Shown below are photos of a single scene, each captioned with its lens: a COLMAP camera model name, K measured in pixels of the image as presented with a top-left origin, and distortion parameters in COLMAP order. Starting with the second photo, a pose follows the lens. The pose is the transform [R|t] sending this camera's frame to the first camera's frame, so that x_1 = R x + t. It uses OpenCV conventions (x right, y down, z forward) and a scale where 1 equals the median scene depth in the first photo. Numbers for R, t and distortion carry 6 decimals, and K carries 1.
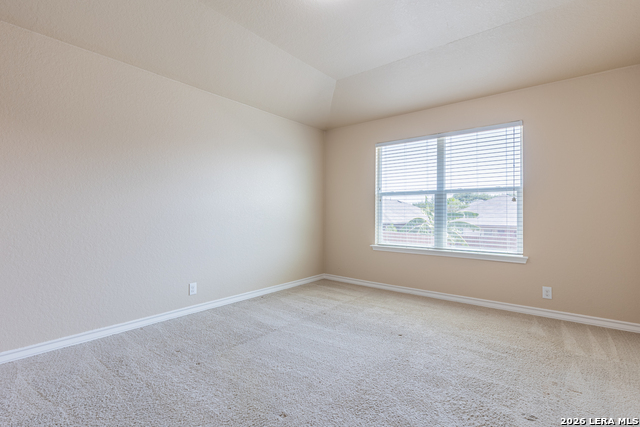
lens RADIAL K [[303.6, 0, 320.6], [0, 303.6, 212.4], [0, 0, 1]] dist [-0.000830, -0.000072]
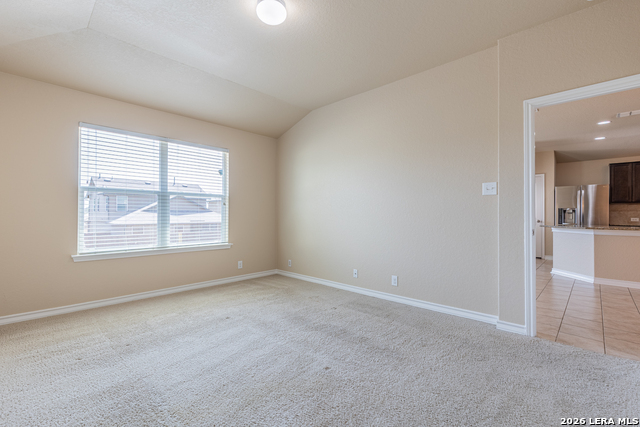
lens RADIAL K [[286.8, 0, 321.7], [0, 286.8, 213.6], [0, 0, 1]] dist [0.007984, -0.001401]
pose [[0.087379, -0.000965, 0.996175, -0.605284], [-0.006794, 0.999976, 0.001565, -0.002013], [-0.996152, -0.006905, 0.087370, 0.406782]]
